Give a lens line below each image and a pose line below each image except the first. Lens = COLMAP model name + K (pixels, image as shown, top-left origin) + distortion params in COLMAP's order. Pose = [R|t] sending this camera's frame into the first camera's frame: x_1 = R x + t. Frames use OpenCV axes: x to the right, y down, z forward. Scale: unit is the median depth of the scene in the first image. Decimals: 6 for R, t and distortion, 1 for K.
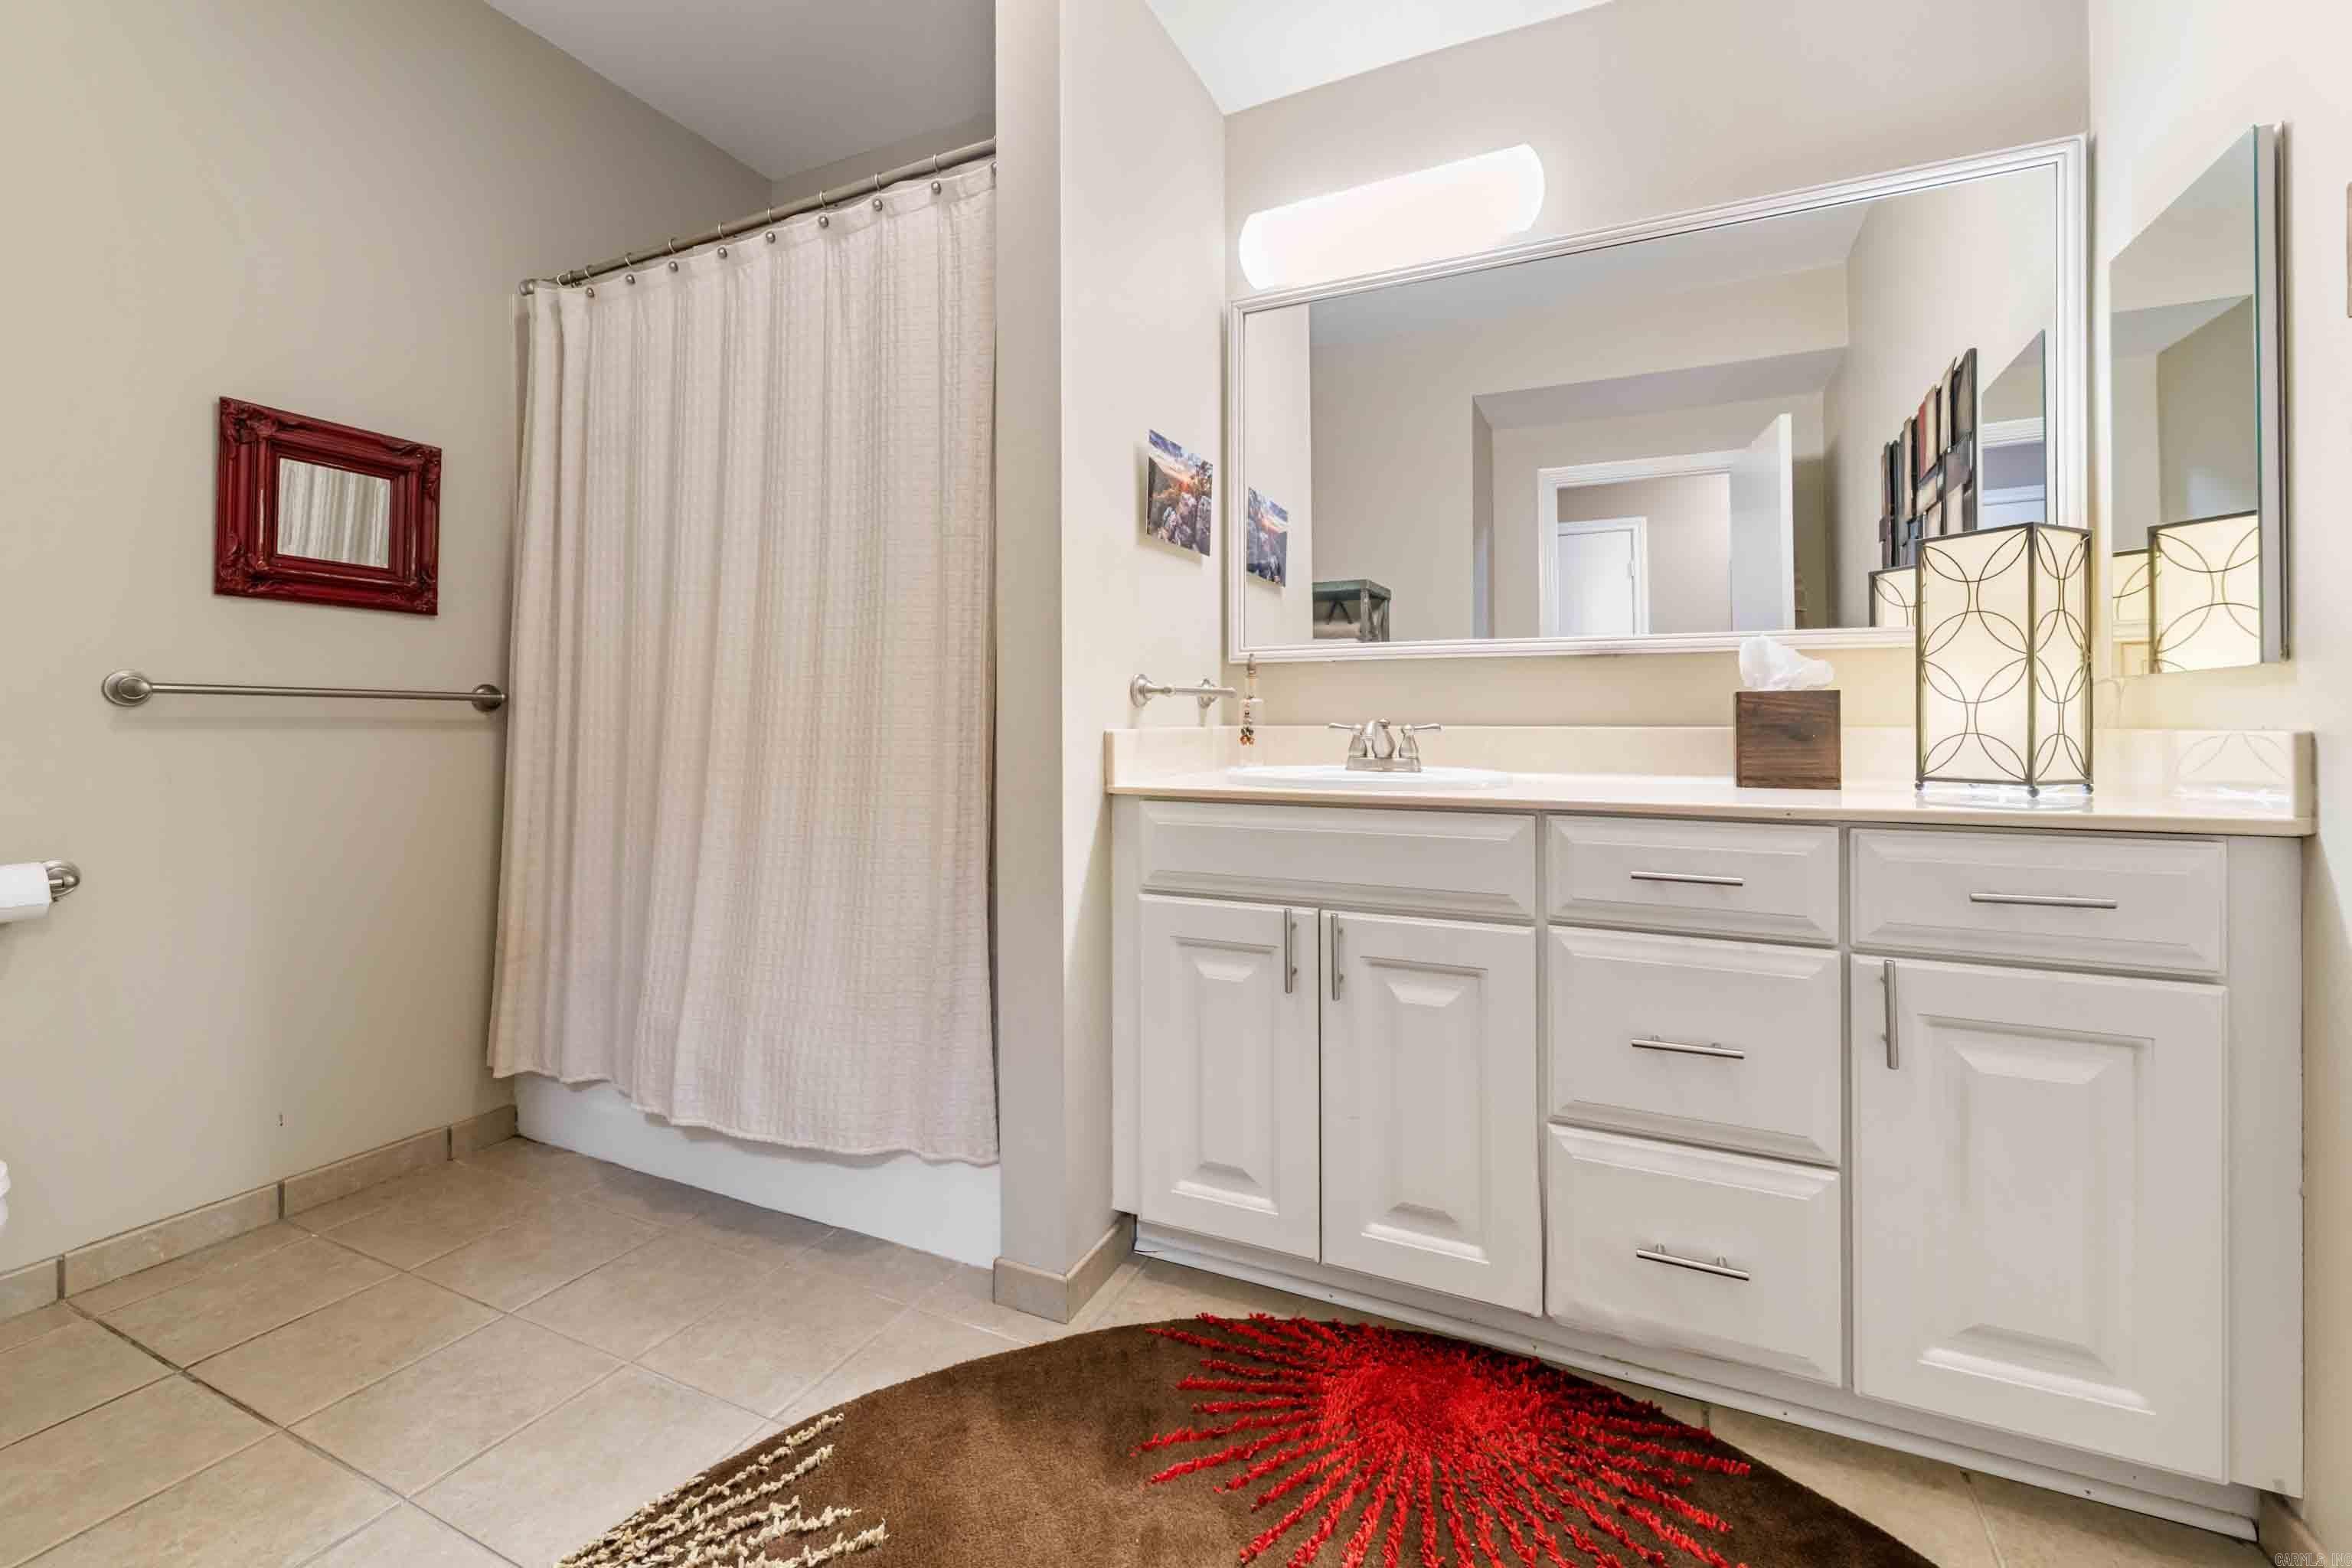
lens RADIAL K [[962.4, 0, 1178.5], [0, 962.4, 743.8], [0, 0, 1]] dist [0.004001, -0.000055]
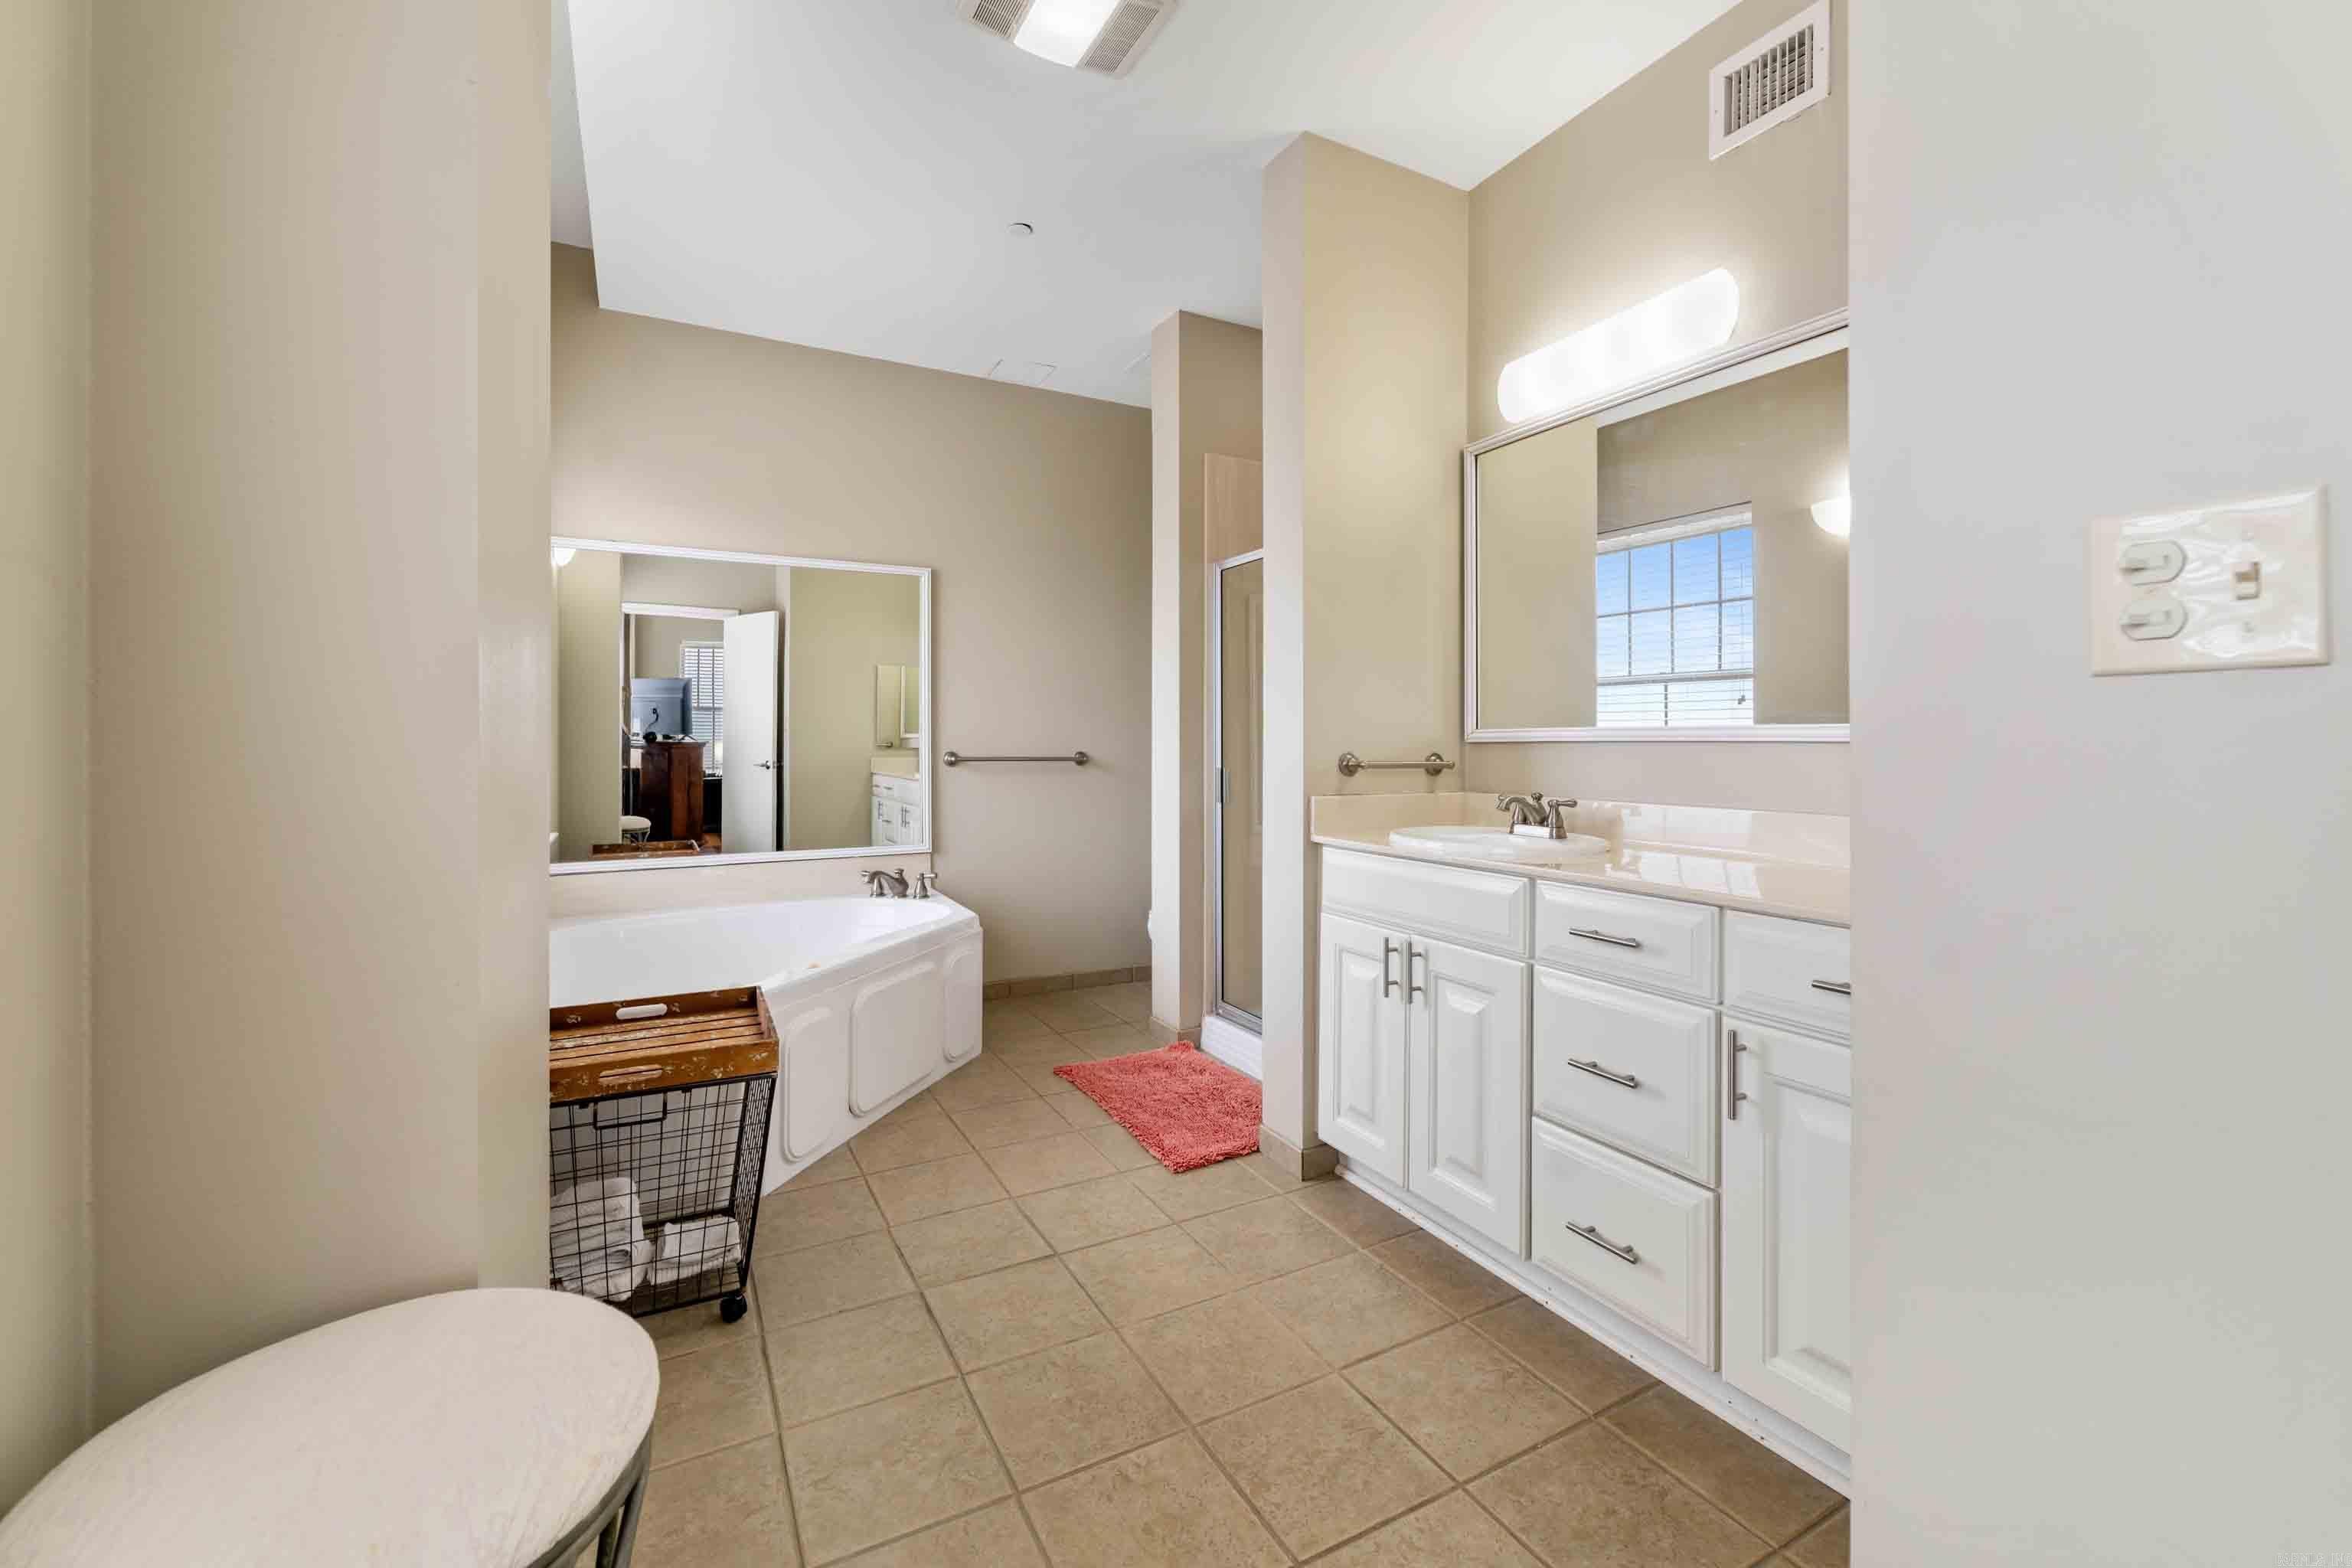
lens RADIAL K [[950.1, 0, 1183.5], [0, 950.1, 769.9], [0, 0, 1]] dist [0.000611, -0.000218]
pose [[0.806449, 0.015953, -0.591088, 0.578249], [-0.019931, 0.999801, -0.000209, -0.045526], [0.590967, 0.011950, 0.806607, -0.236833]]
